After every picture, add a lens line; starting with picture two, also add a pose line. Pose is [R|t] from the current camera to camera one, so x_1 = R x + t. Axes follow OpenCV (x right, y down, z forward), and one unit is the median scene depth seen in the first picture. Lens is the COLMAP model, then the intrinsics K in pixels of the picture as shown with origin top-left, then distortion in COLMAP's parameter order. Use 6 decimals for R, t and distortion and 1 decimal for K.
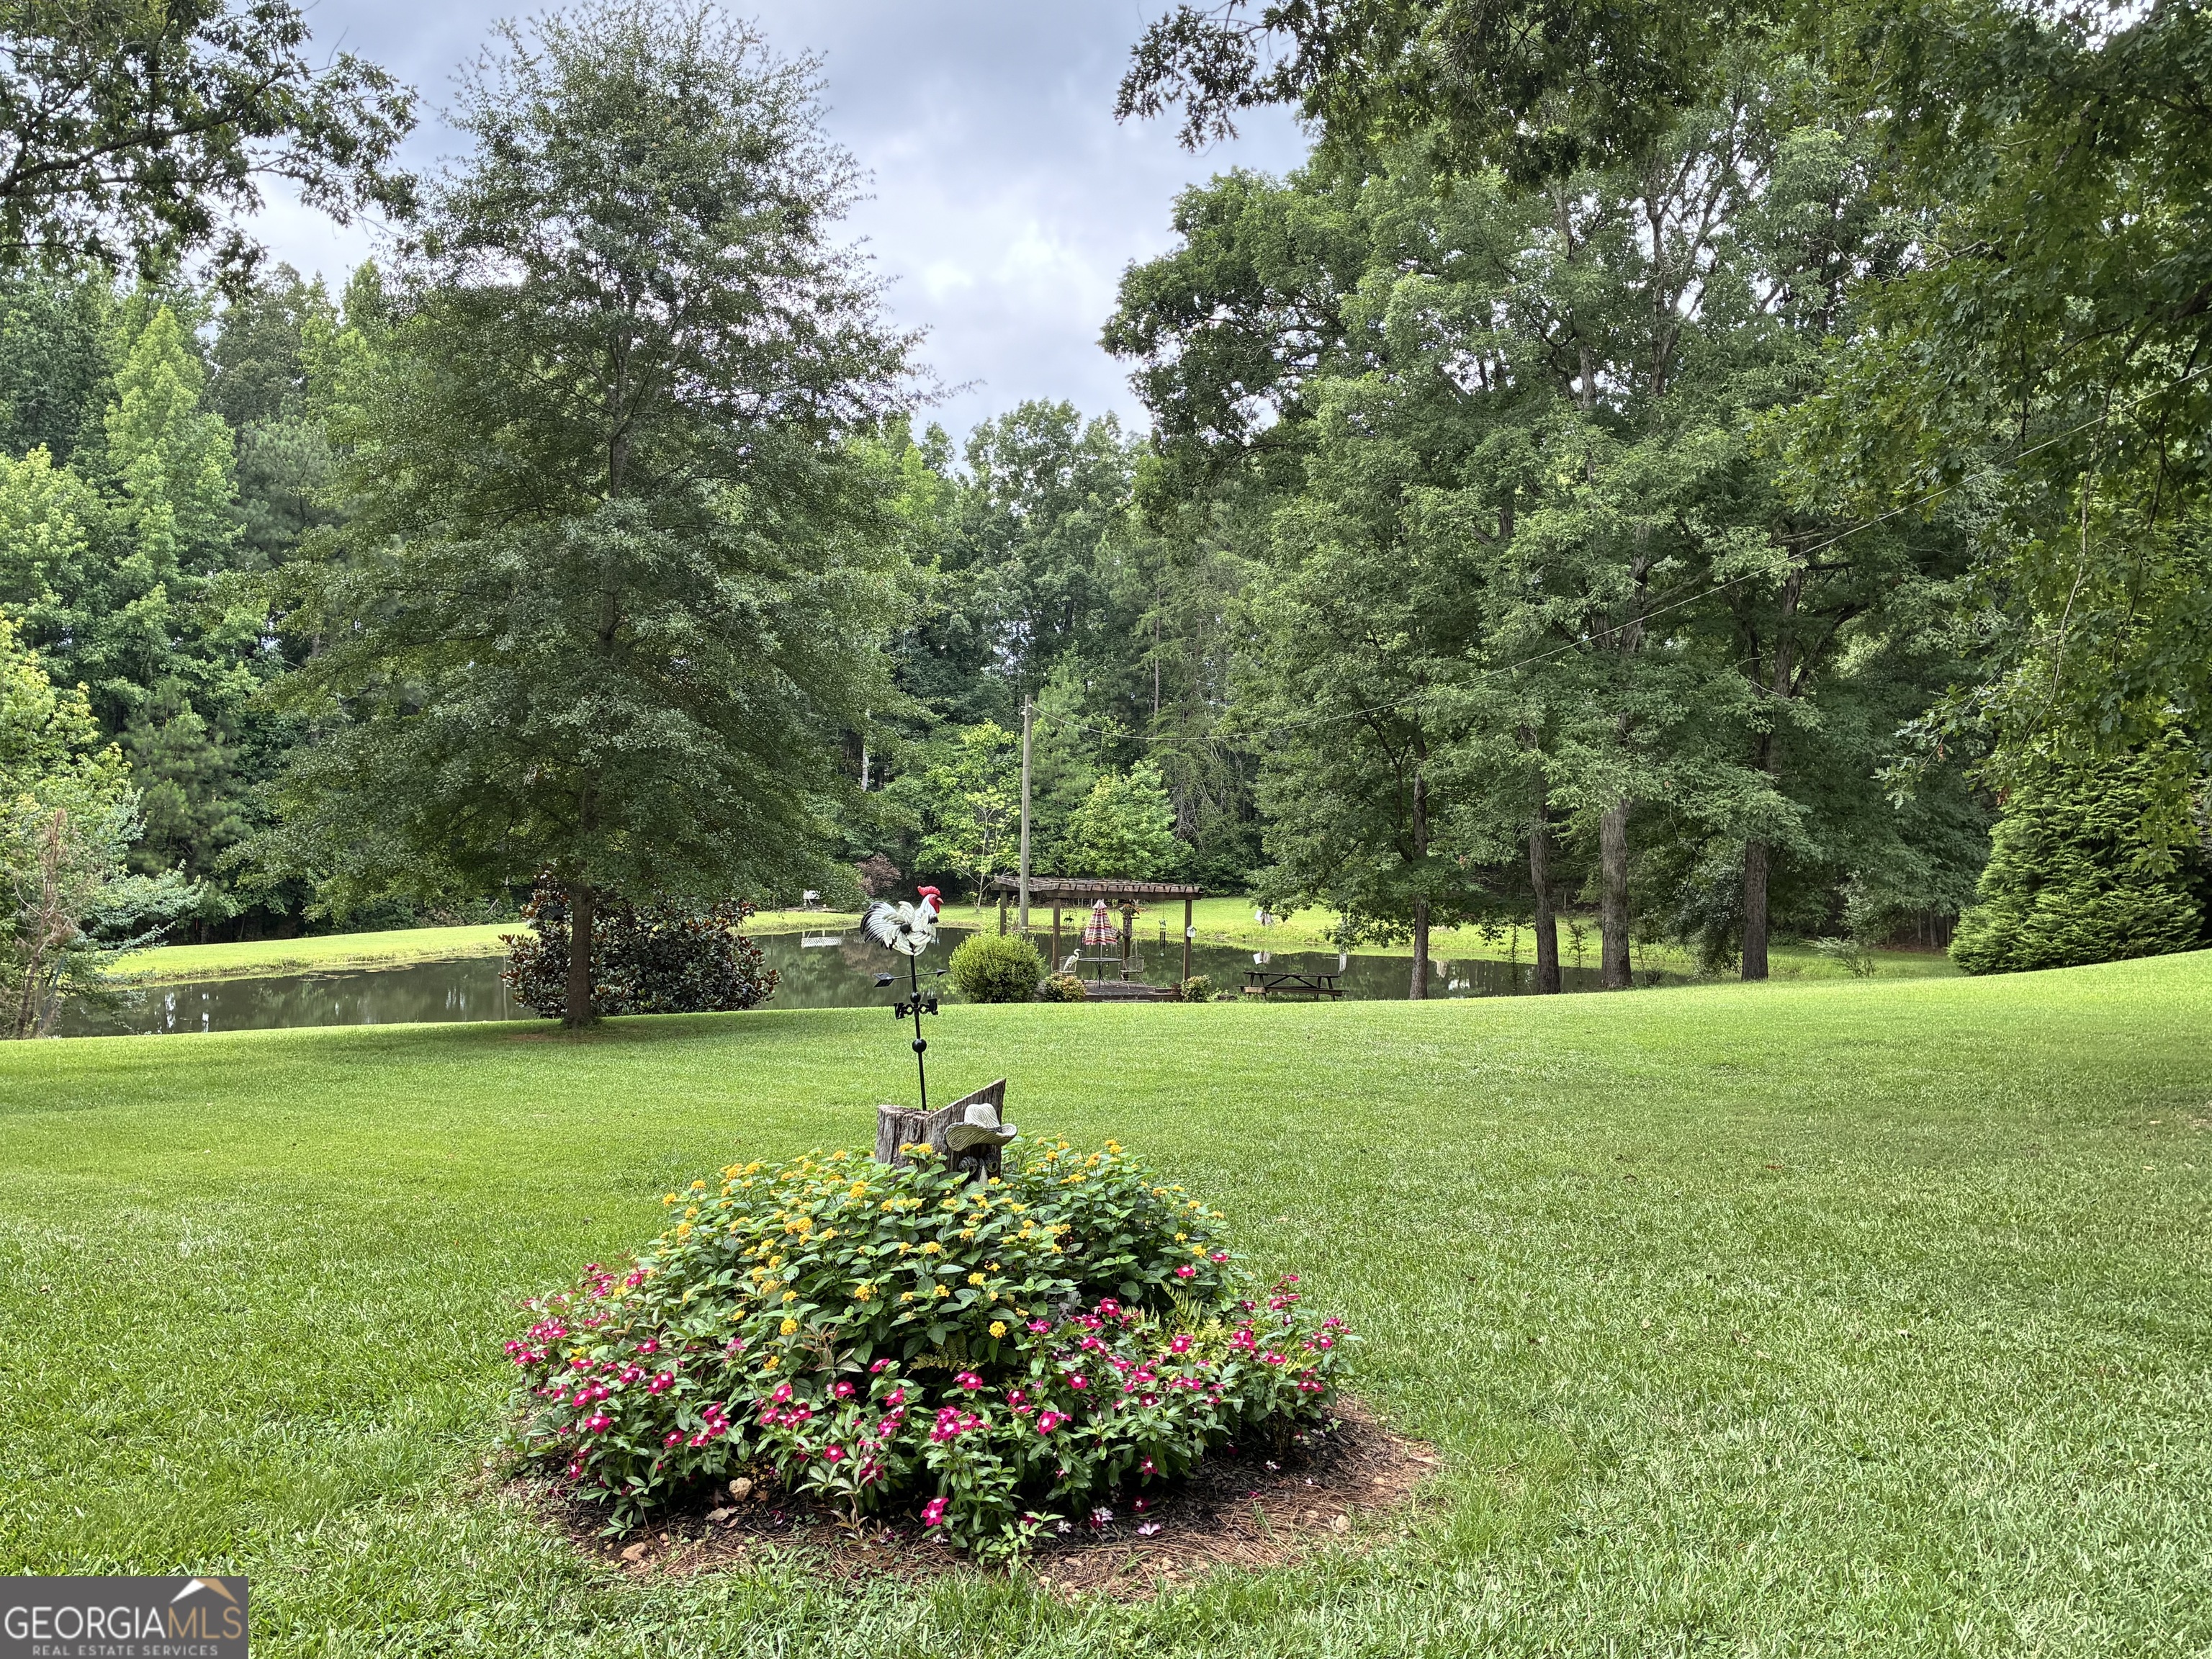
lens RADIAL K [[1898.2, 0, 1106.0], [0, 1898.2, 829.5], [0, 0, 1]] dist [0.059176, -0.000563]
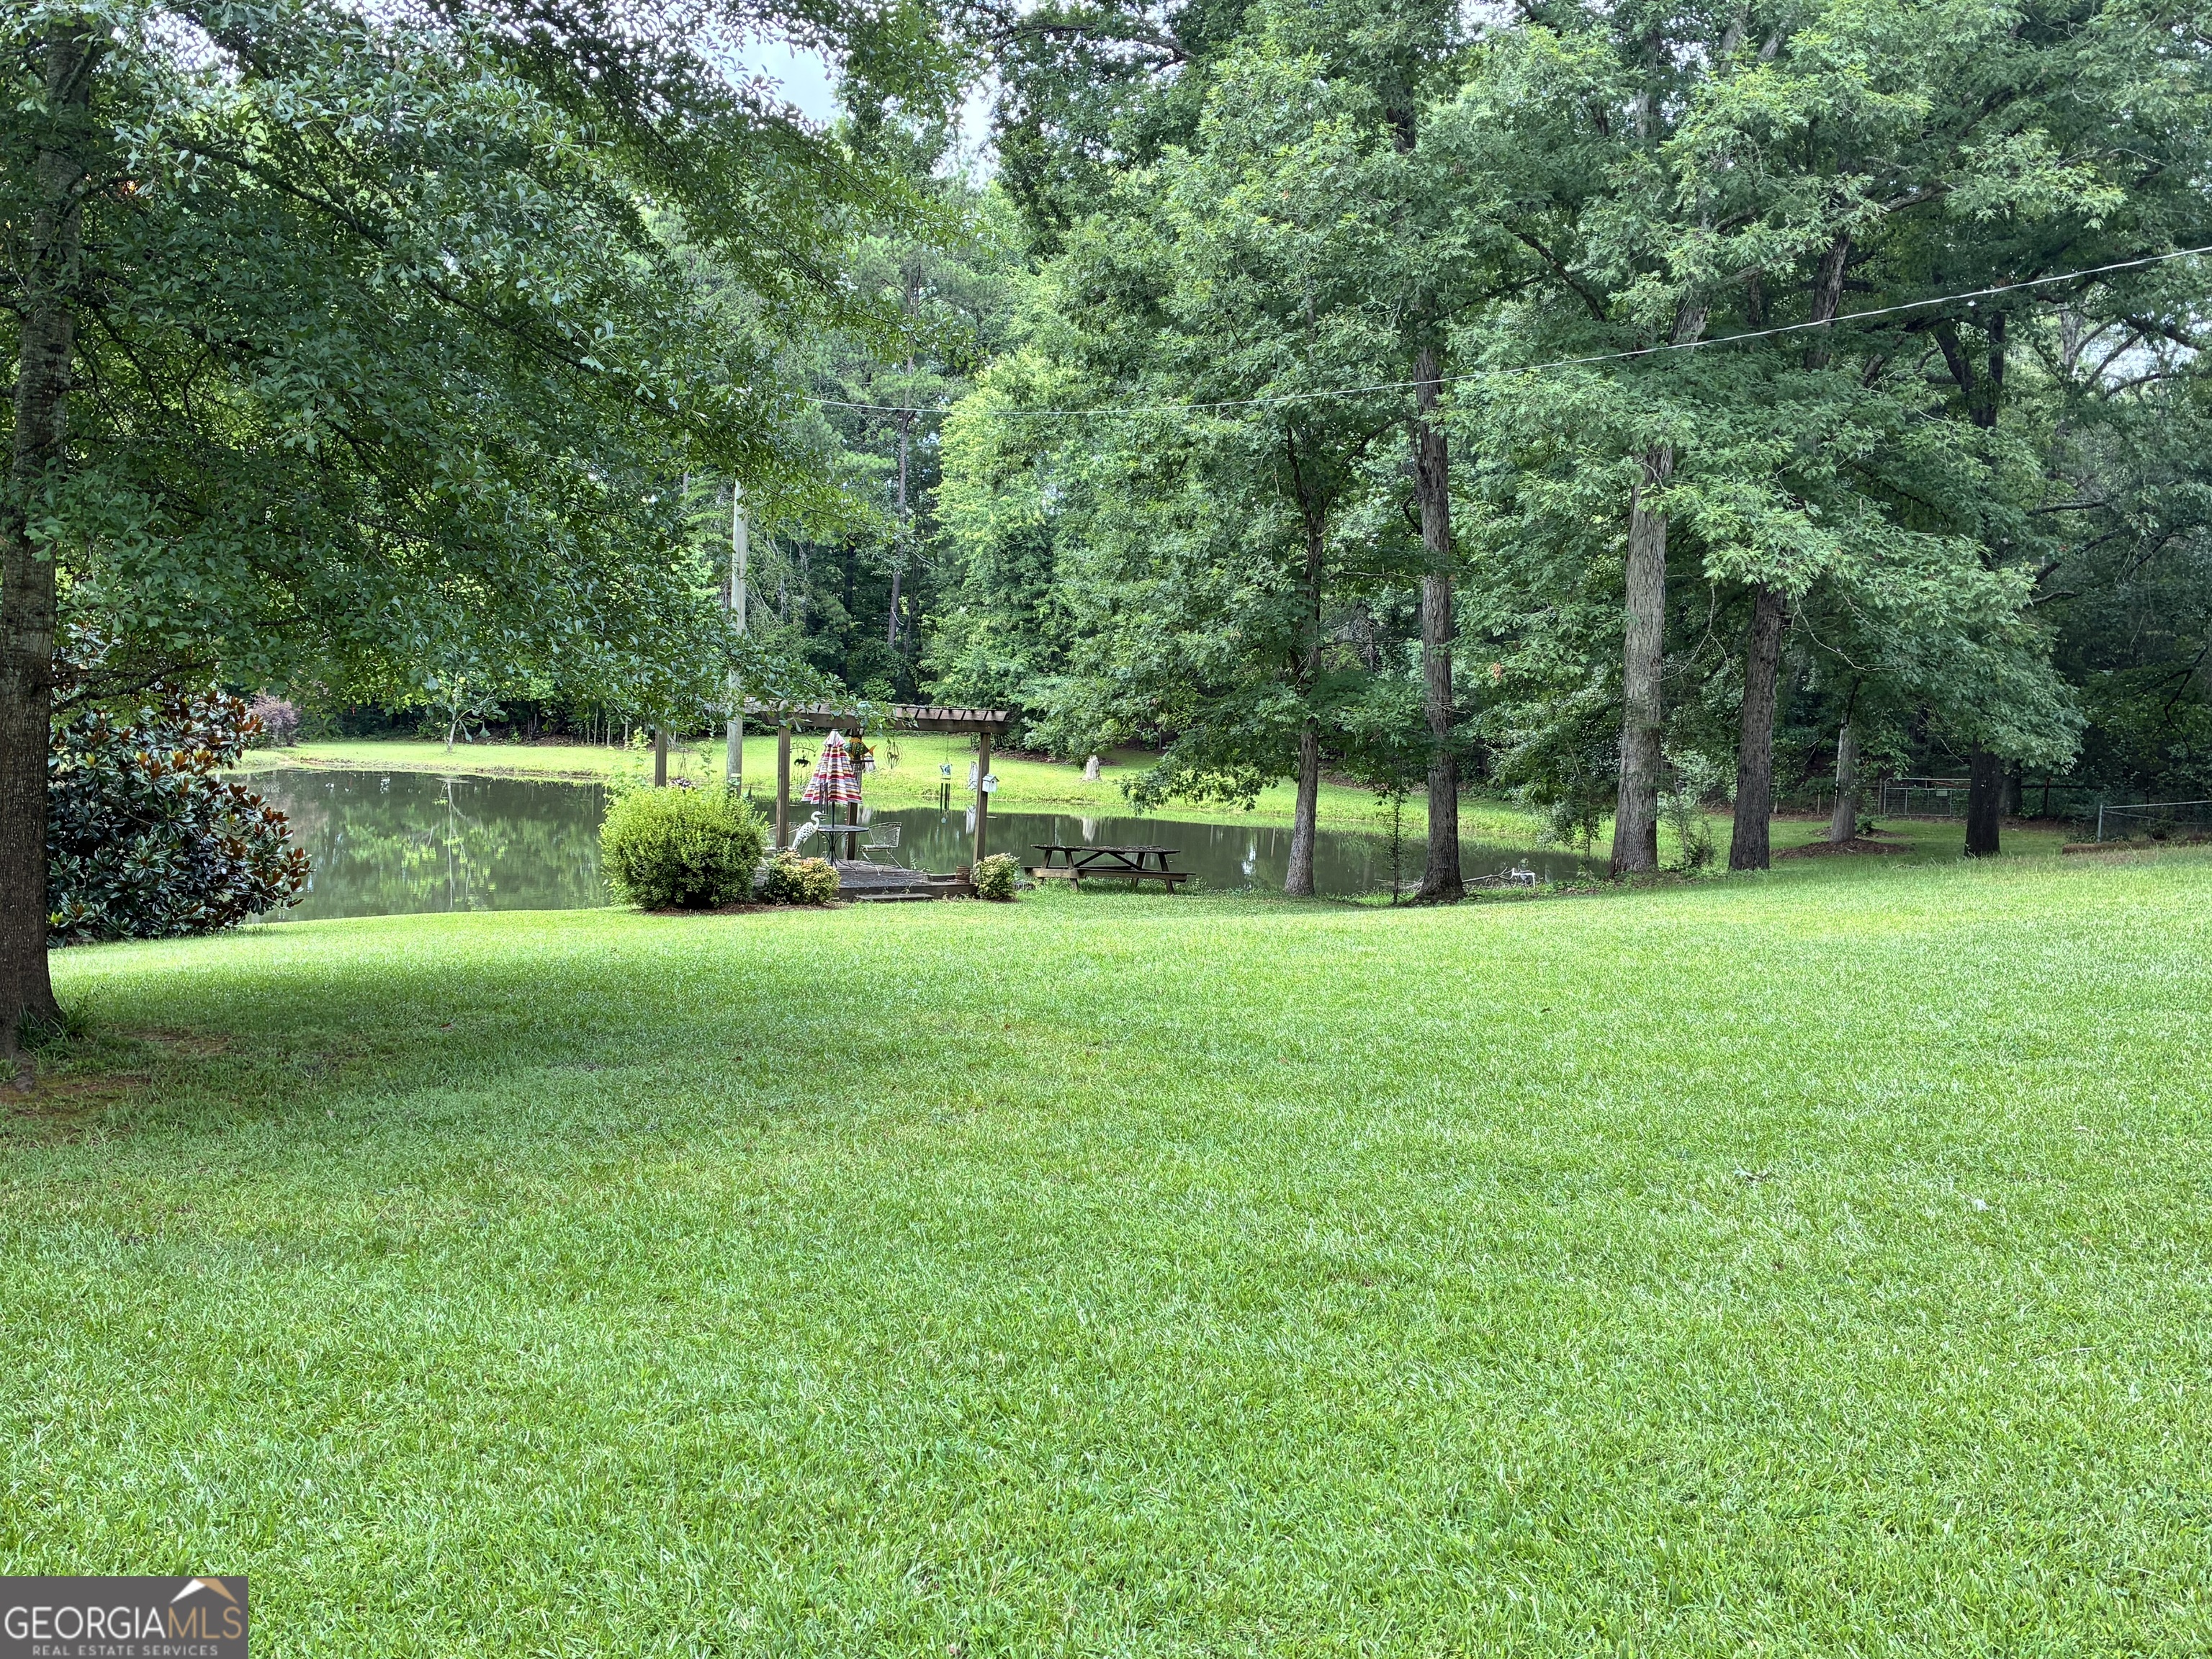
lens RADIAL K [[2155.5, 0, 1109.0], [0, 2155.5, 806.3], [0, 0, 1]] dist [0.224338, -1.165852]
pose [[0.964403, 0.006831, 0.264348, -0.103626], [-0.024419, 0.997695, 0.063305, 0.015809], [-0.263307, -0.067507, 0.962347, 0.316160]]
